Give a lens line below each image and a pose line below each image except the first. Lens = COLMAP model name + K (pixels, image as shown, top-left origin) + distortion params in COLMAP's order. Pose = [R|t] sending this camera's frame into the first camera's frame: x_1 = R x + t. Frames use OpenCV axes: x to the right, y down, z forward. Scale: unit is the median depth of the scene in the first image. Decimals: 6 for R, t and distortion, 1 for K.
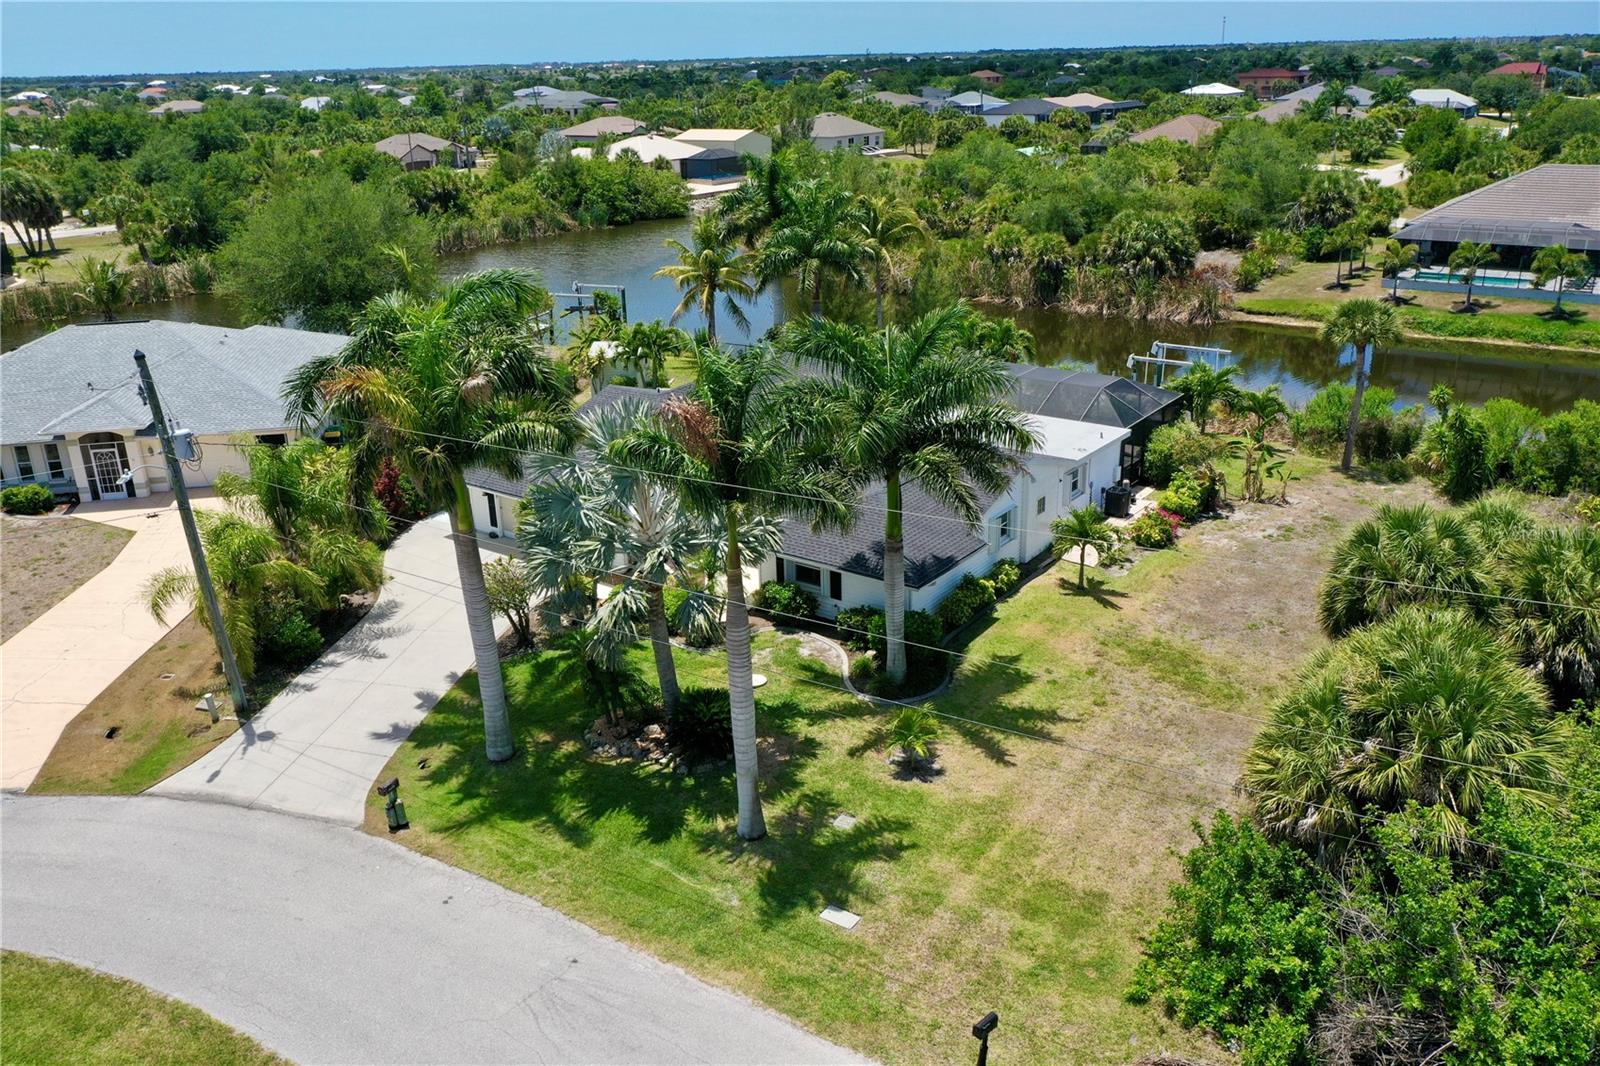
lens RADIAL K [[1264.2, 0, 802.8], [0, 1264.2, 531.4], [0, 0, 1]] dist [0.007594, -0.012230]
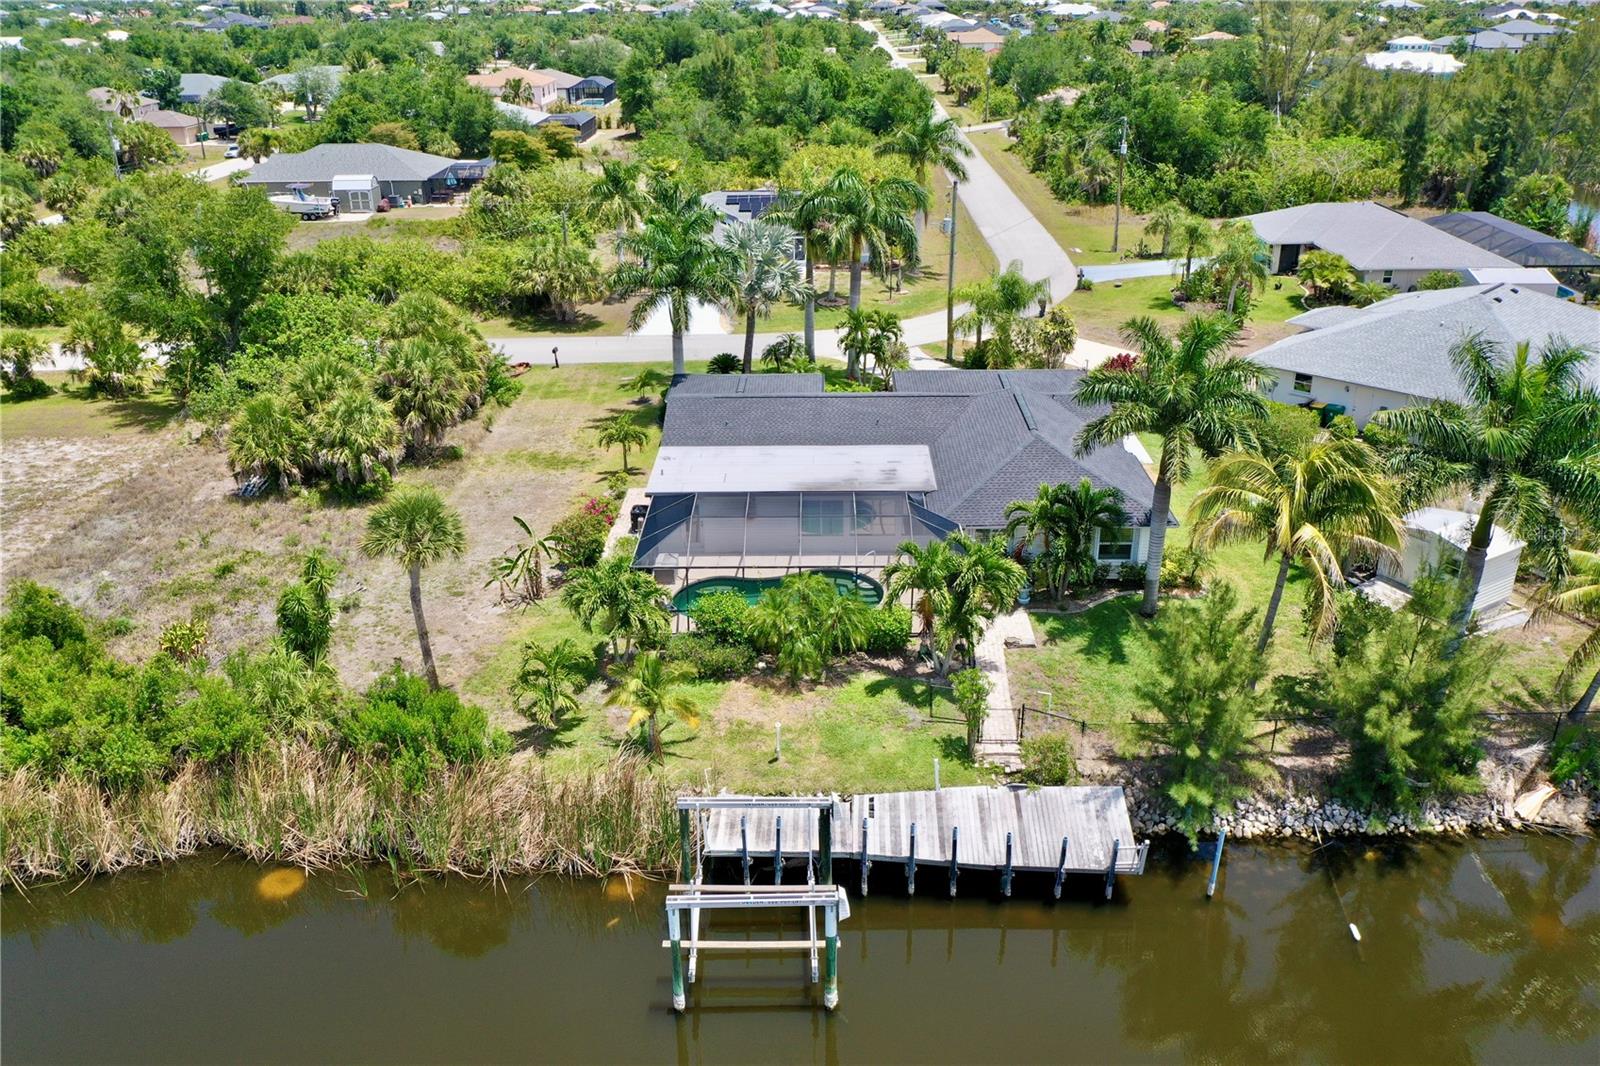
lens RADIAL K [[1264.2, 0, 800.2], [0, 1264.2, 537.3], [0, 0, 1]] dist [0.007594, -0.012230]
pose [[-0.820224, 0.264240, -0.507356, 0.896077], [-0.171133, 0.732955, 0.658400, -0.972563], [0.545845, 0.626861, -0.555967, 2.182358]]
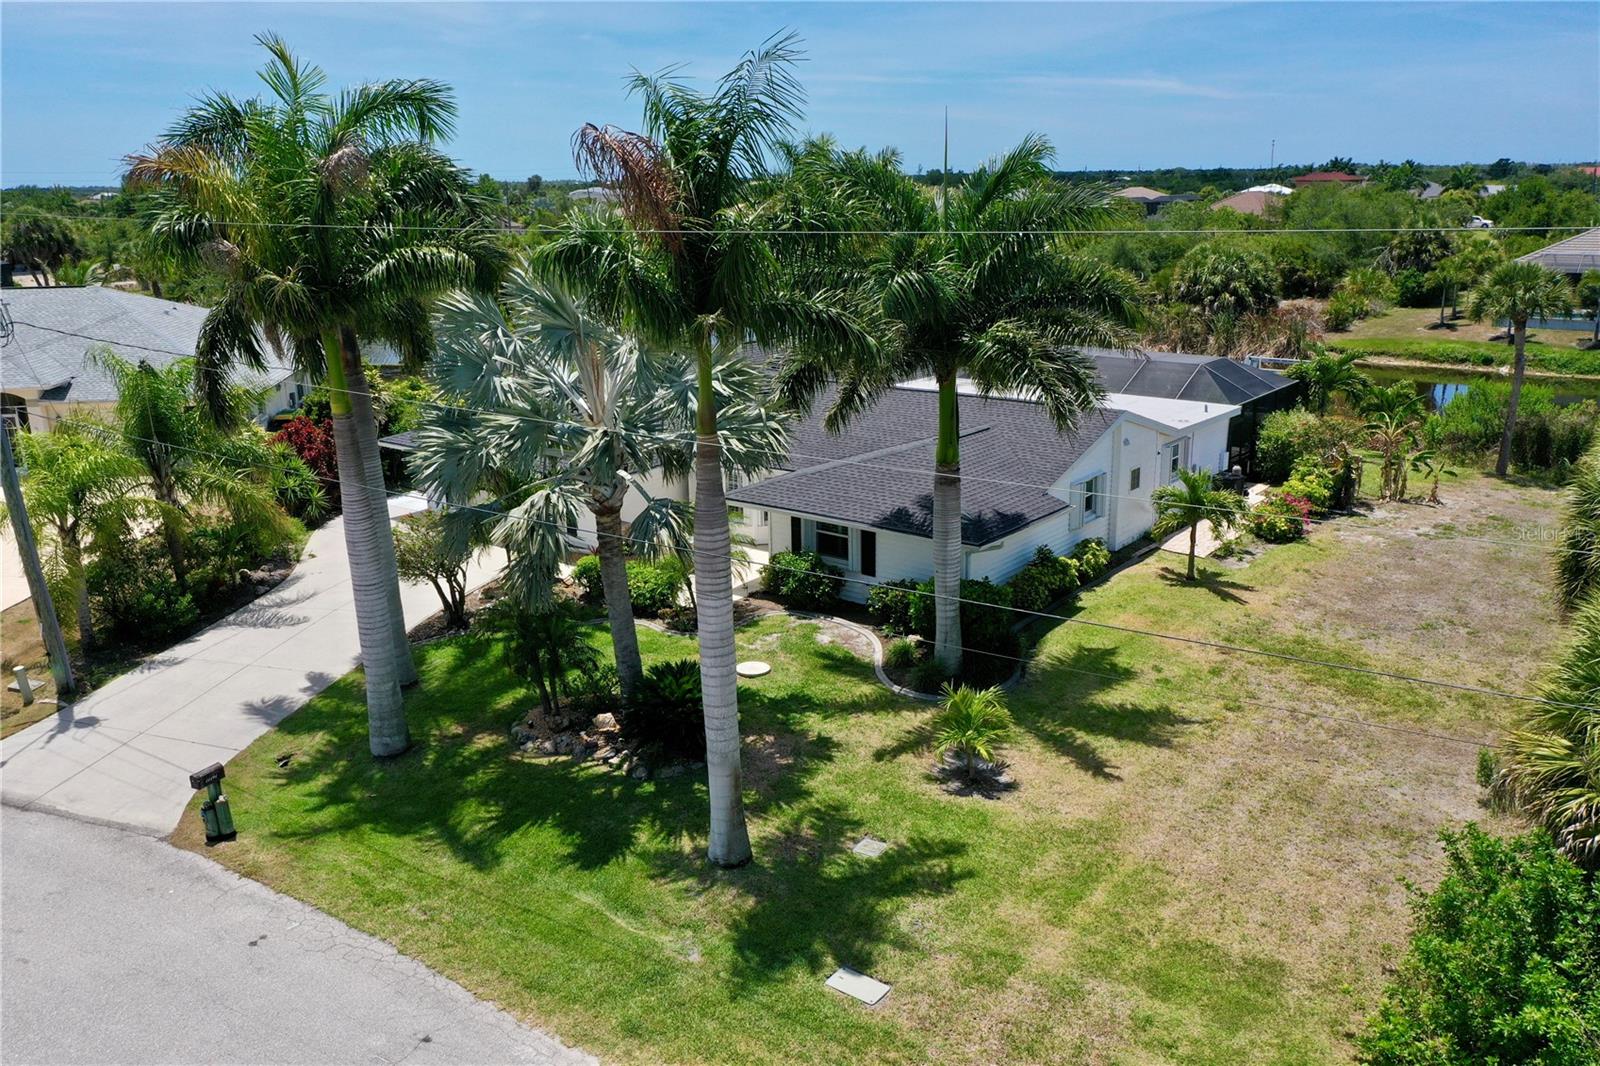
lens RADIAL K [[1264.2, 0, 804.0], [0, 1264.2, 527.1], [0, 0, 1]] dist [0.007594, -0.012230]
pose [[0.999147, 0.020173, -0.036024, 0.015457], [-0.023361, 0.995634, -0.090369, 0.100138], [0.034044, 0.091133, 0.995257, 0.259275]]
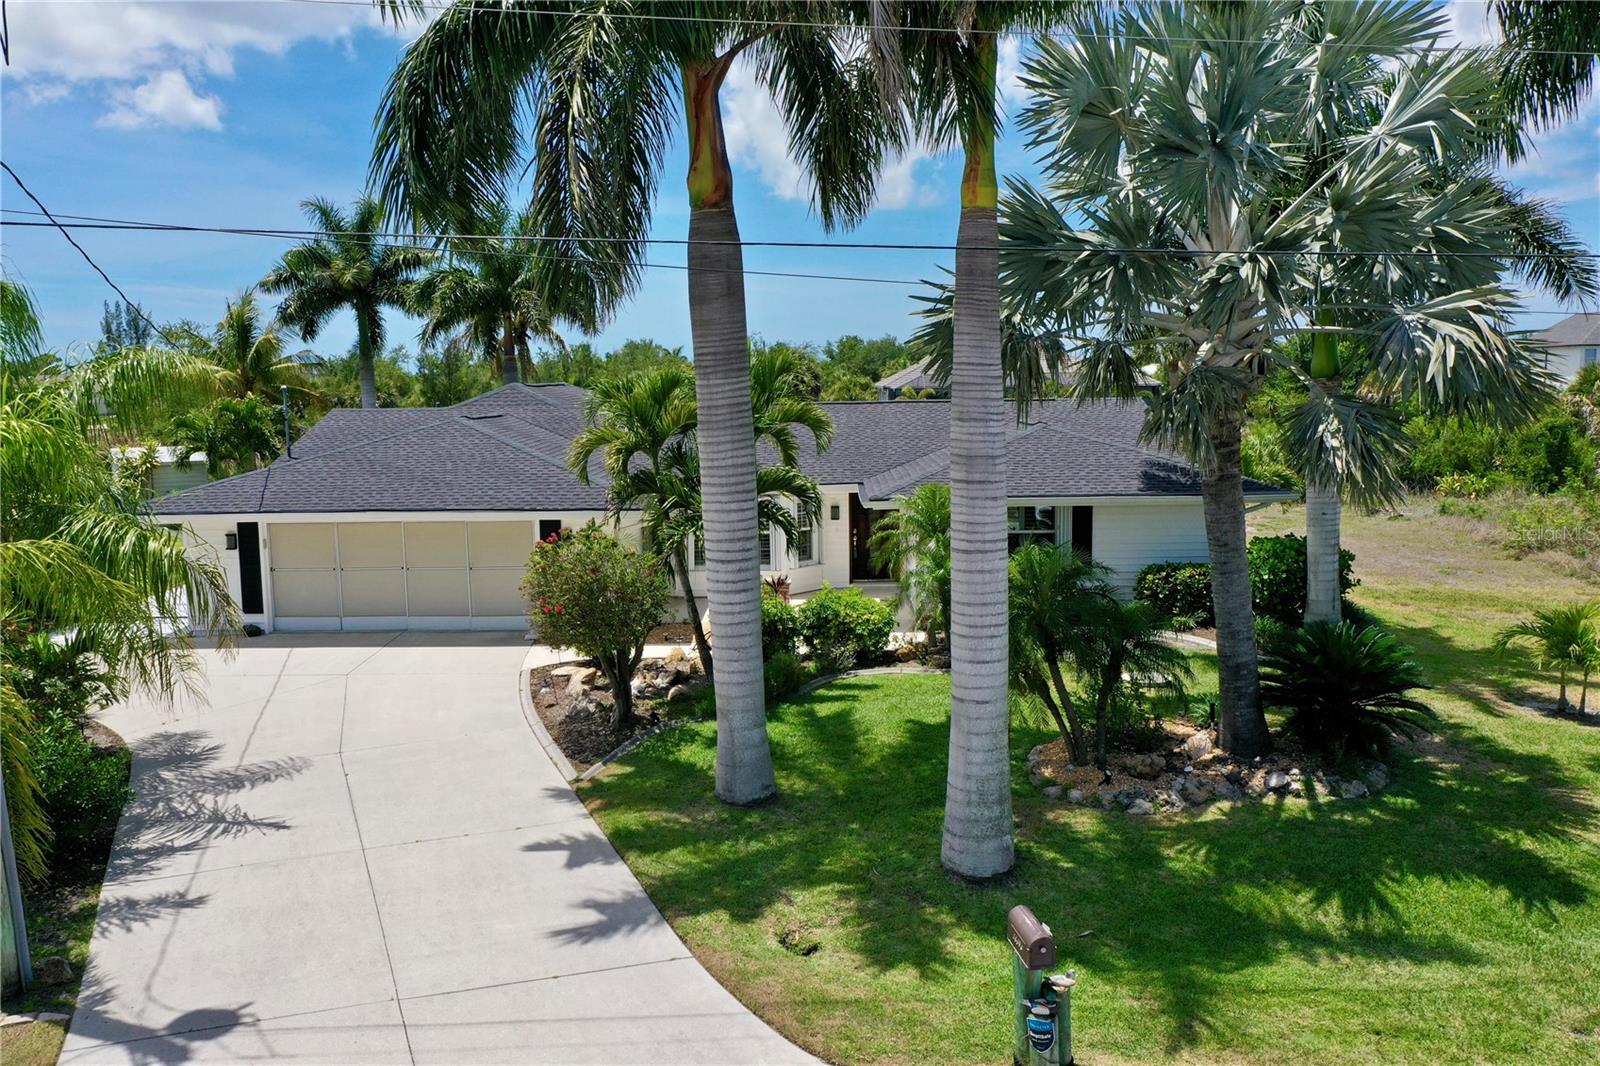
lens RADIAL K [[1264.2, 0, 802.8], [0, 1264.2, 523.9], [0, 0, 1]] dist [0.007594, -0.012230]
pose [[0.818279, -0.053326, 0.572342, -0.446829], [0.196456, 0.961676, -0.191273, 0.126035], [-0.540208, 0.268955, 0.797395, 0.624262]]
